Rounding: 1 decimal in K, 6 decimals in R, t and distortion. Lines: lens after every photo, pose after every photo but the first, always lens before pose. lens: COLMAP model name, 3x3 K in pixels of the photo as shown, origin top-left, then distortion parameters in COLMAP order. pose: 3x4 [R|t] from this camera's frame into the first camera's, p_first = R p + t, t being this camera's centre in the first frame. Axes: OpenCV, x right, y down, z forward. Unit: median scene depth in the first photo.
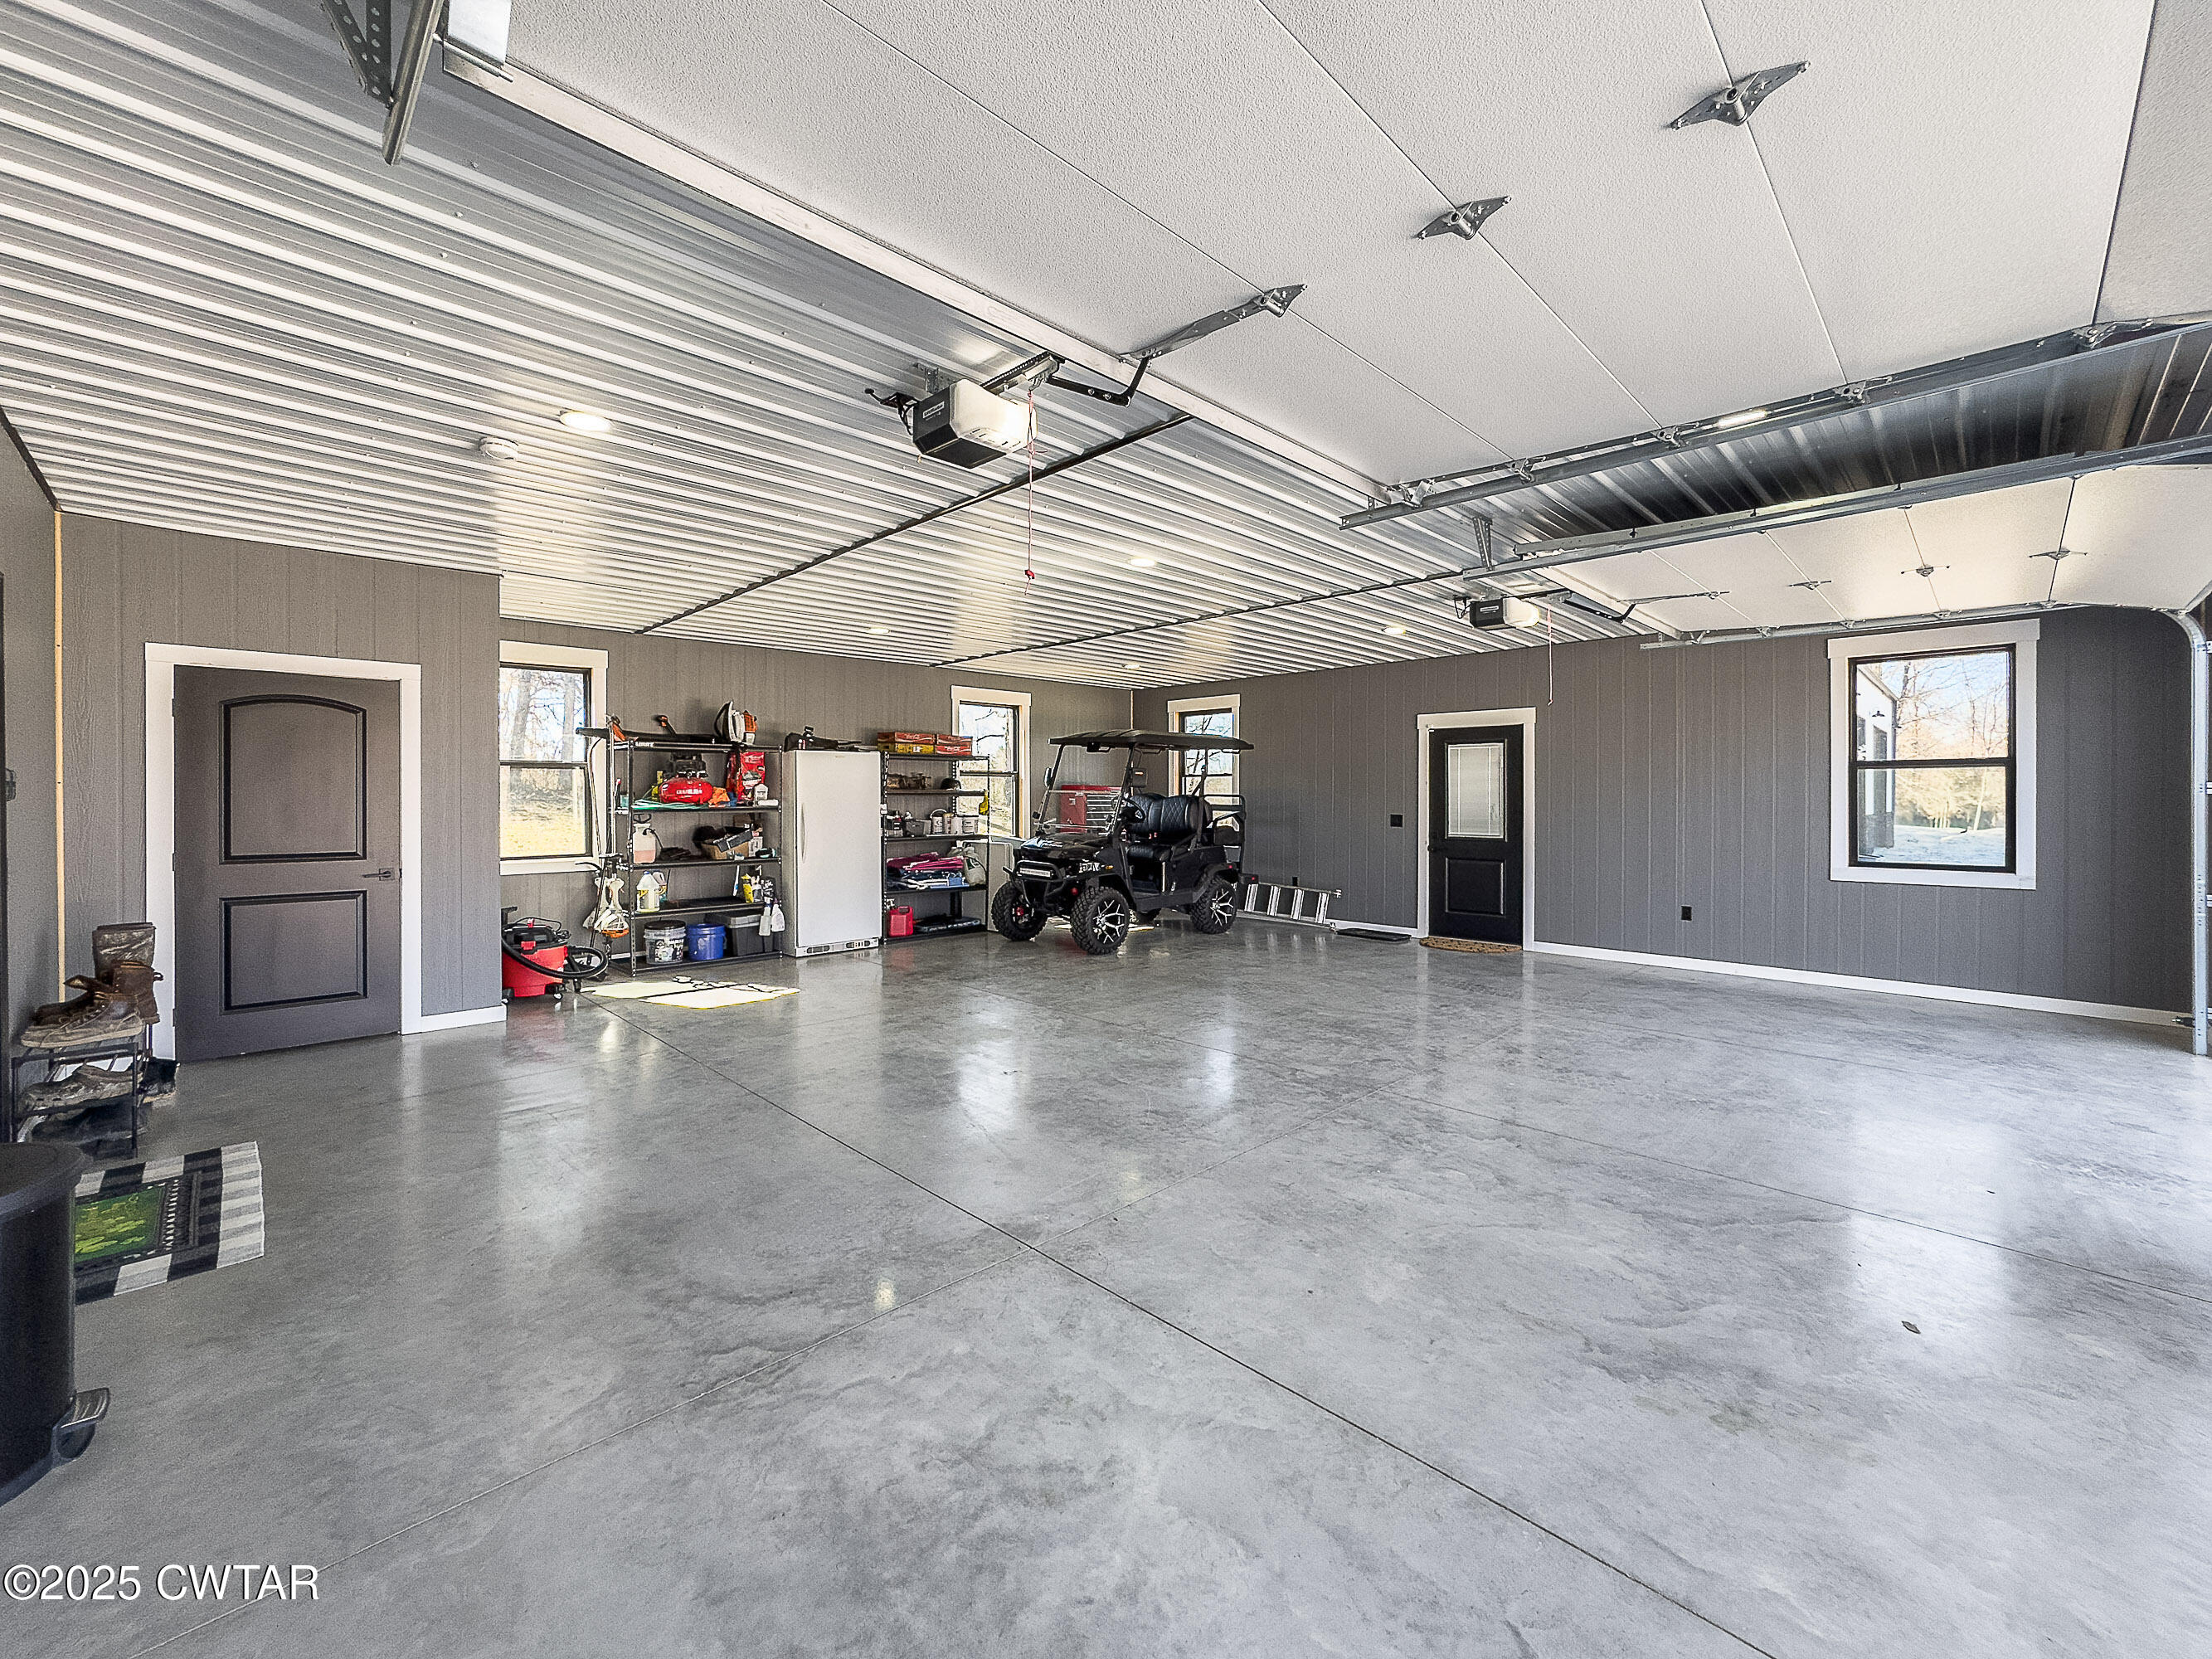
lens RADIAL K [[901.7, 0, 1101.5], [0, 901.7, 805.2], [0, 0, 1]] dist [-0.046957, -0.000028]
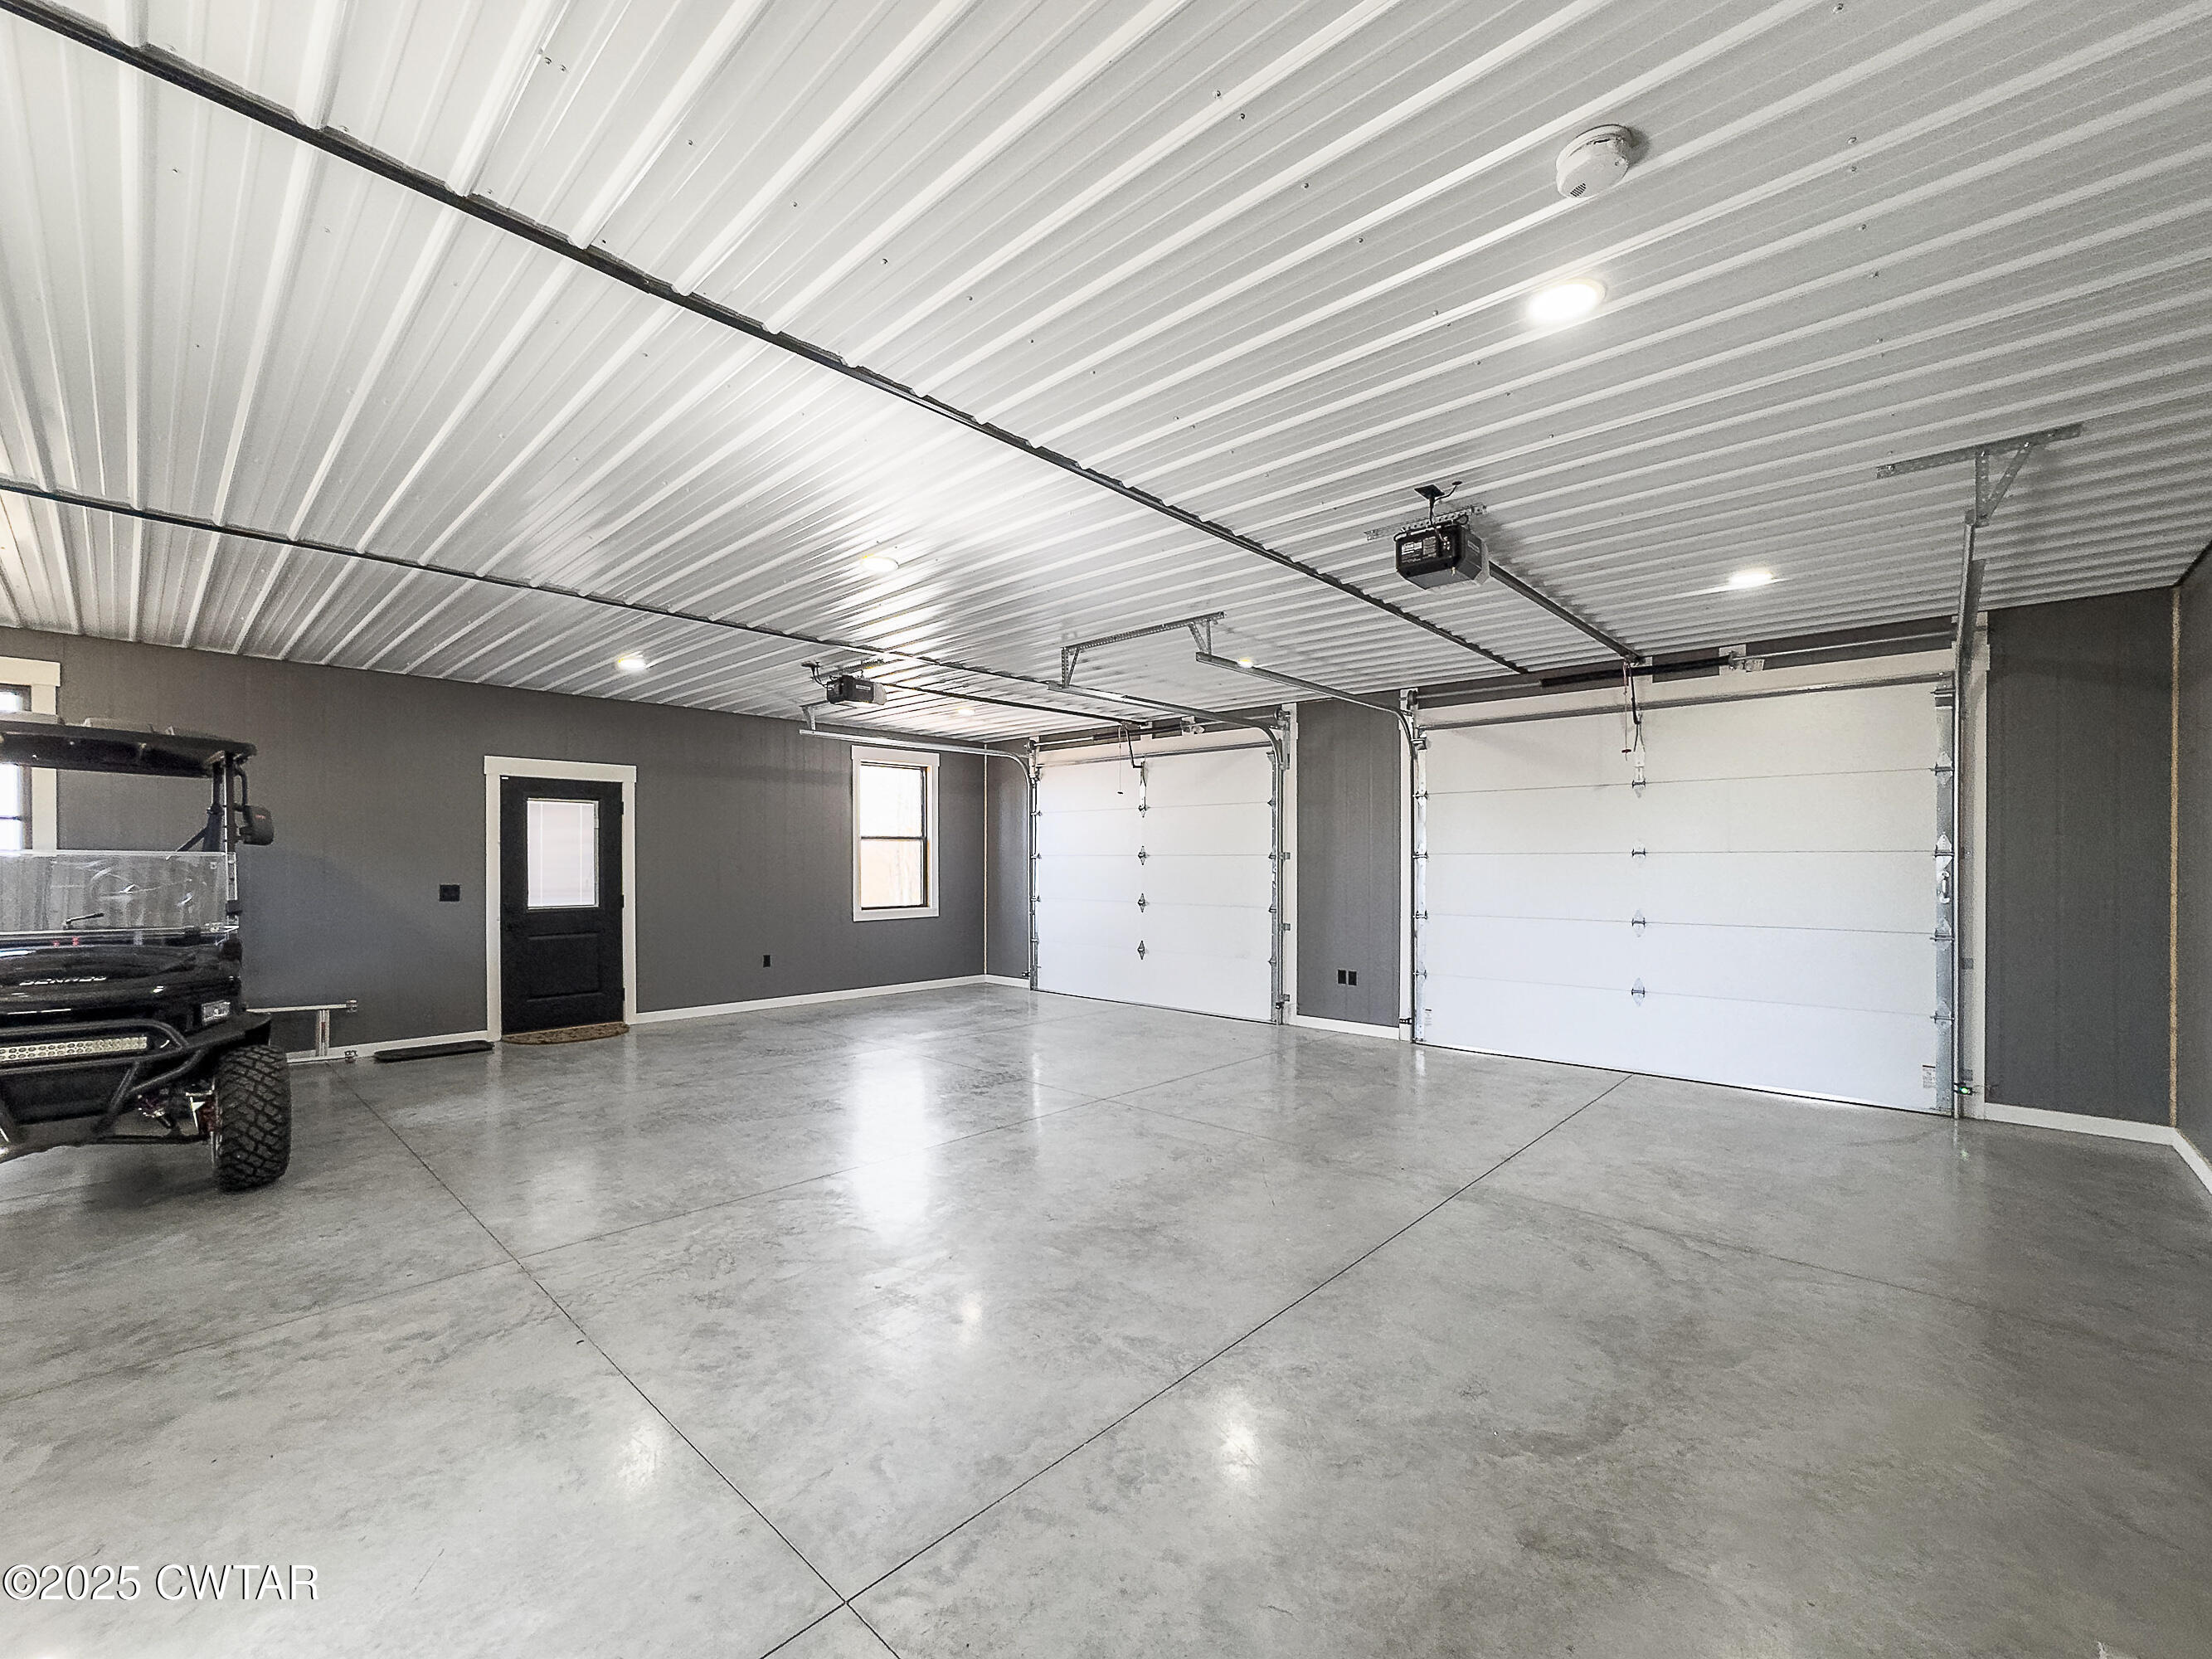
lens RADIAL K [[906.3, 0, 1102.0], [0, 906.3, 862.2], [0, 0, 1]] dist [-0.015771, 0.000109]
pose [[-0.045854, -0.003429, 0.998942, -0.664153], [0.004534, 0.999983, 0.003641, -0.012375], [-0.998938, 0.004696, -0.045837, 0.734845]]
